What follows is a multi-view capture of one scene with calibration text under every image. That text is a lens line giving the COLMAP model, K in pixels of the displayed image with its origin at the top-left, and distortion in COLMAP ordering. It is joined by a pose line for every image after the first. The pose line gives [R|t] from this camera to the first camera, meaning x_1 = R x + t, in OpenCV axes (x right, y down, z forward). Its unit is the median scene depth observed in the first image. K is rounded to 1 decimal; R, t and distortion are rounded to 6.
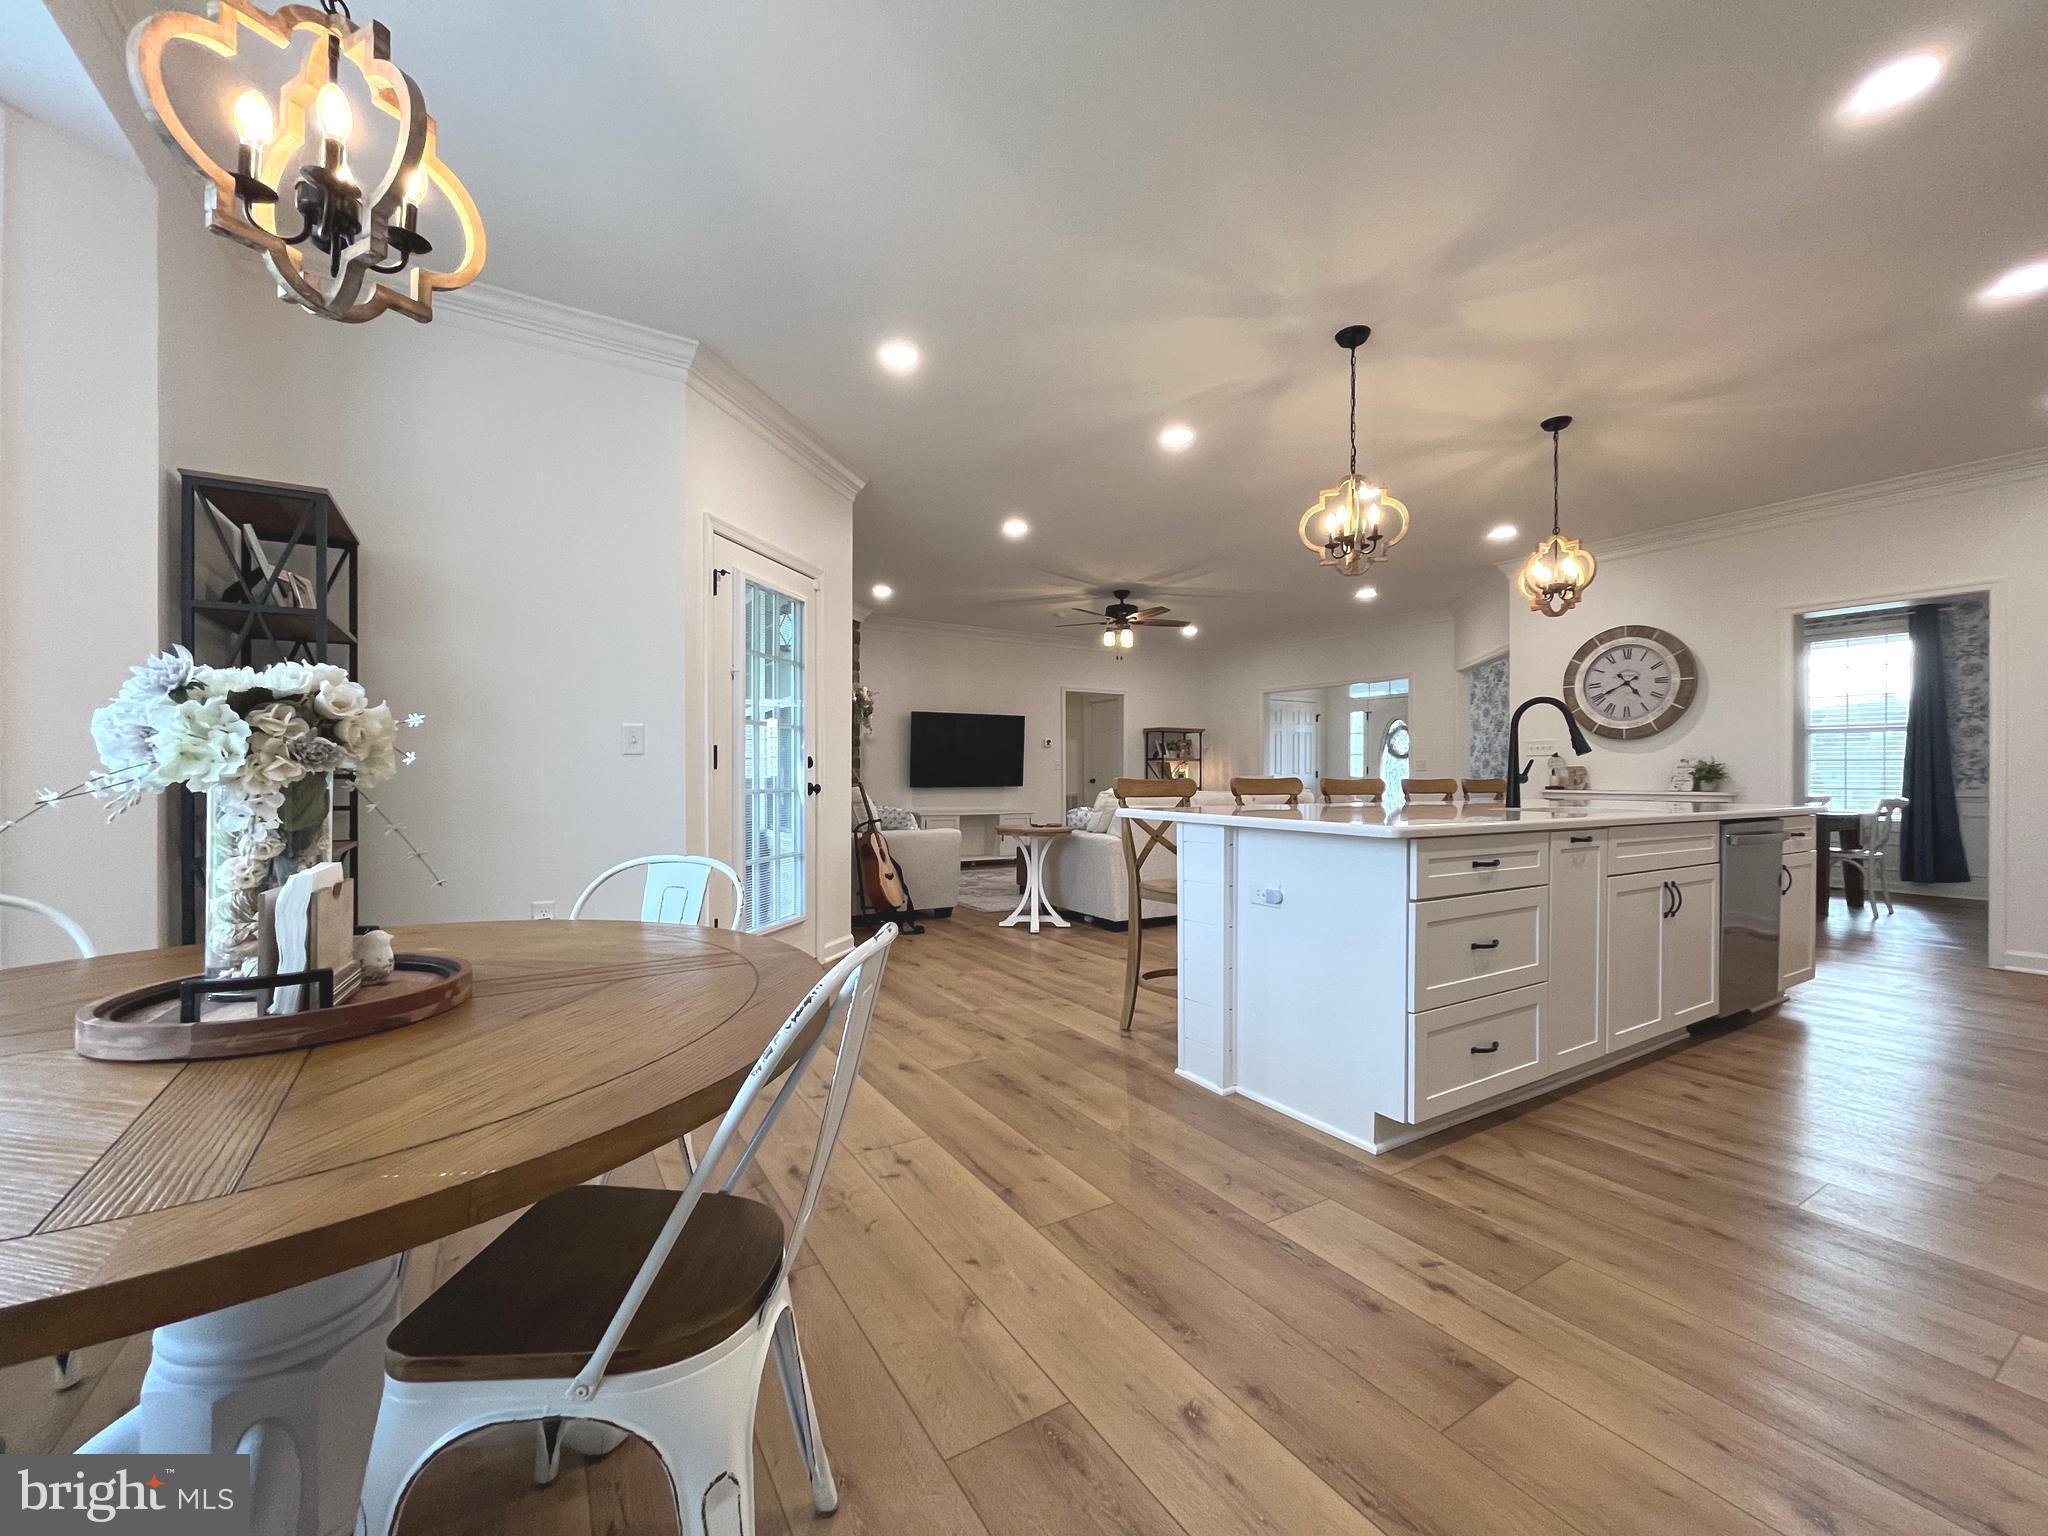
lens RADIAL K [[826.7, 0, 1022.9], [0, 826.7, 771.9], [0, 0, 1]] dist [-0.003642, -0.000427]
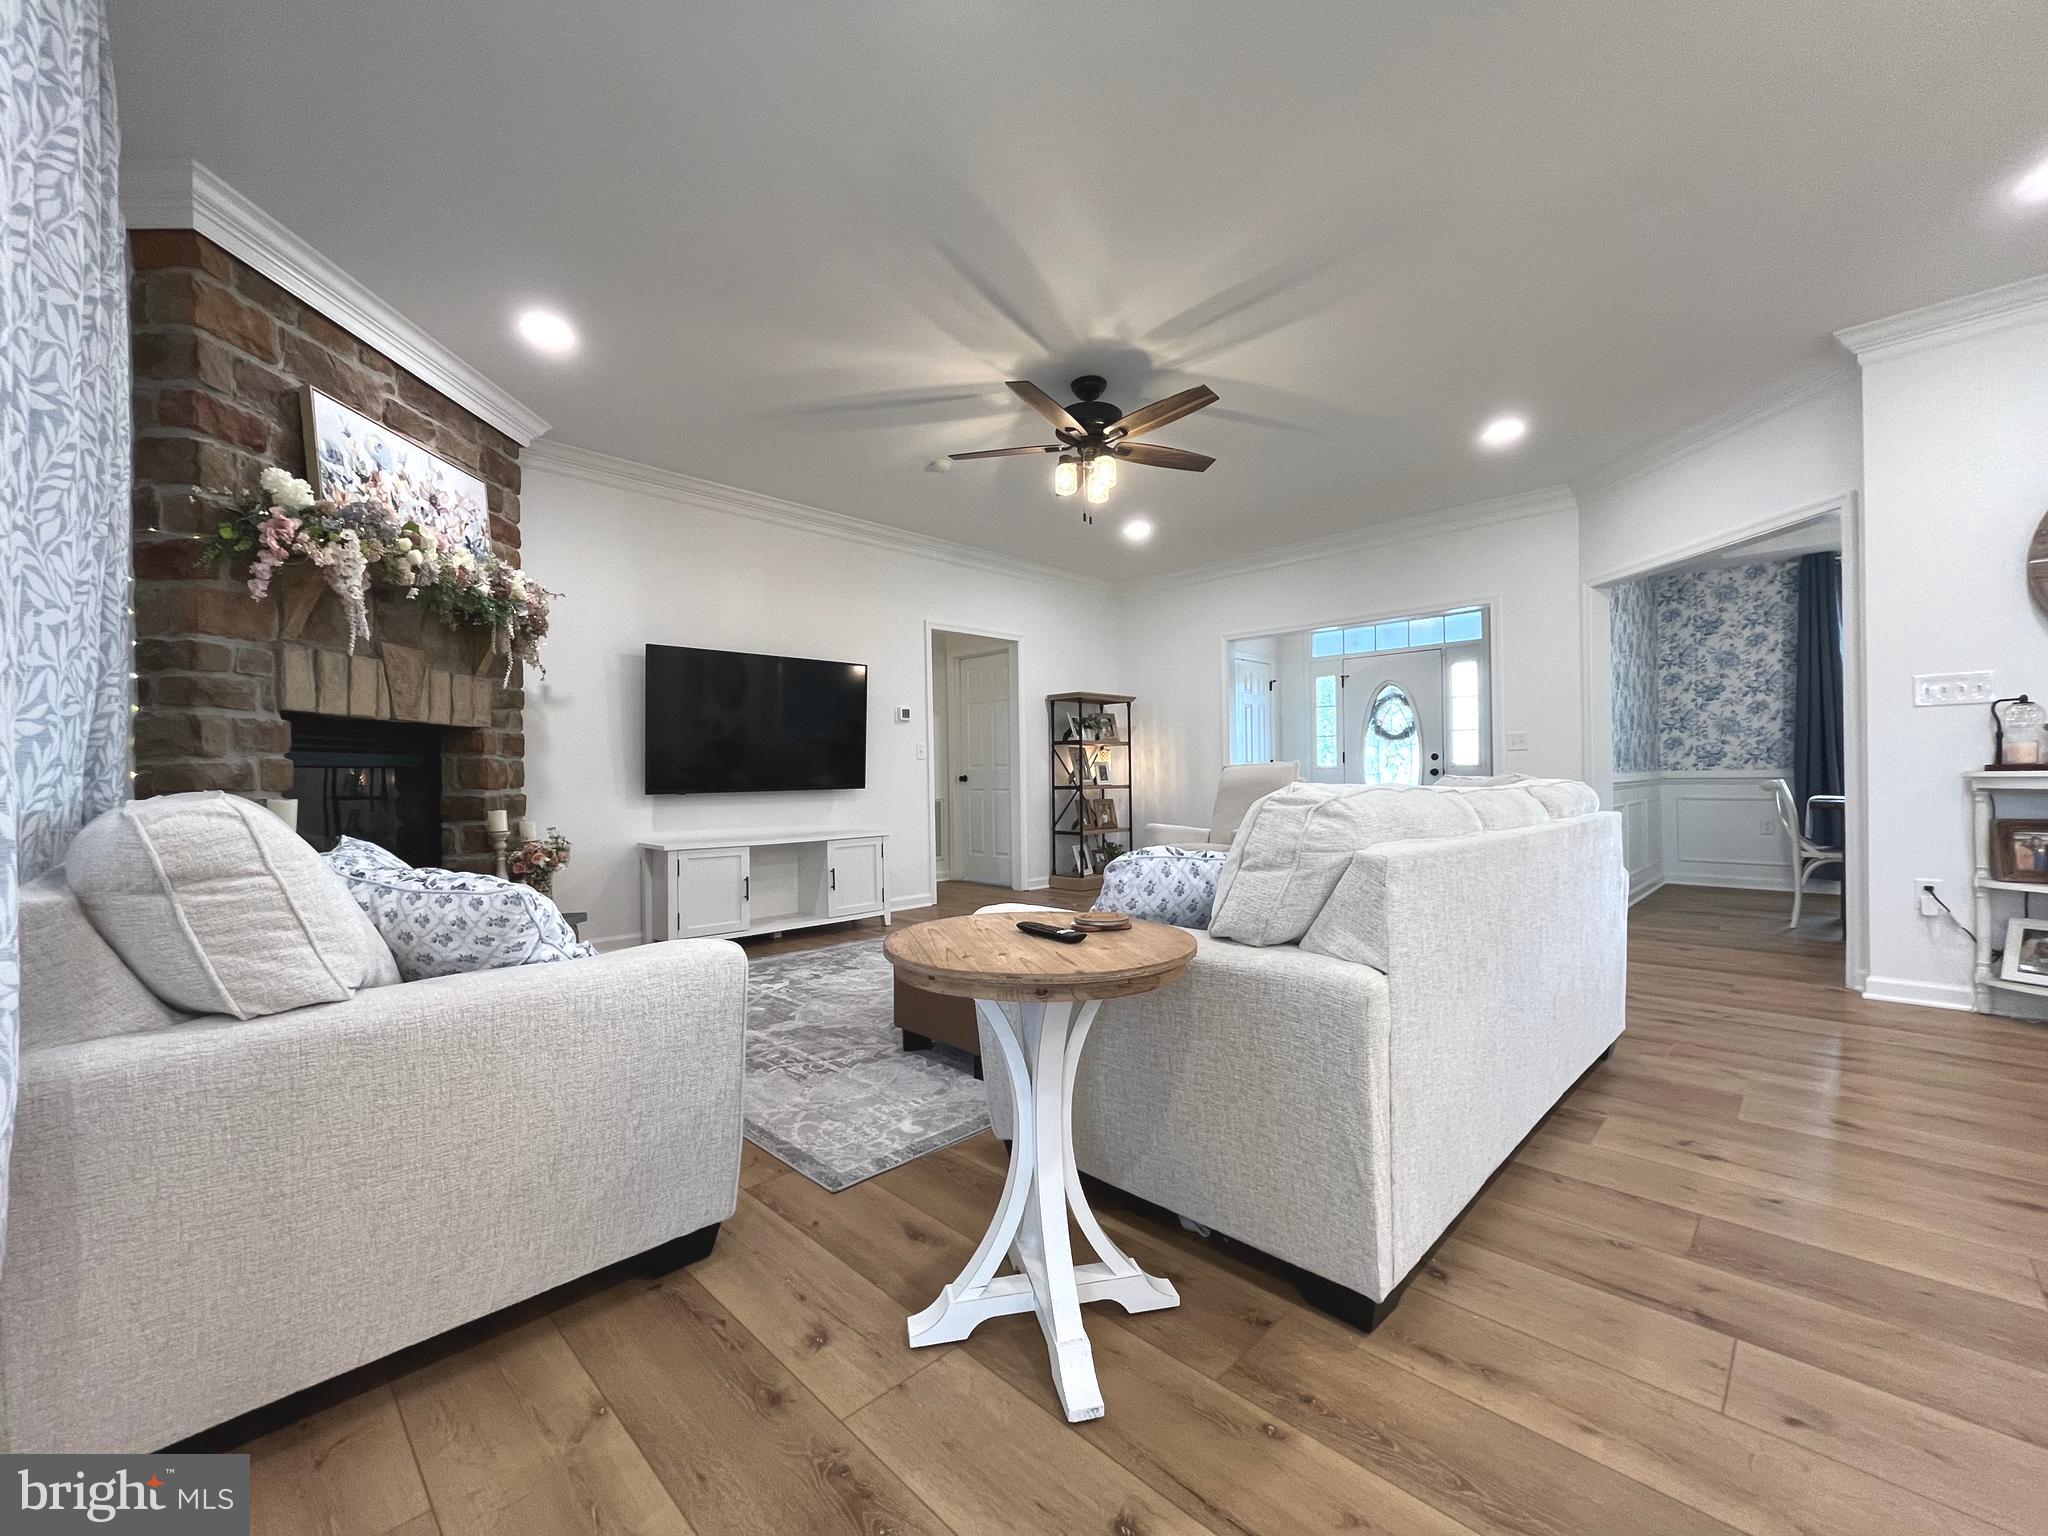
lens RADIAL K [[826.7, 0, 1018.6], [0, 826.7, 771.6], [0, 0, 1]] dist [-0.003642, -0.000427]
pose [[0.972150, -0.013768, 0.233953, -0.028087], [0.014491, 0.999894, -0.001372, 0.008004], [-0.233909, 0.004724, 0.972247, 0.399692]]
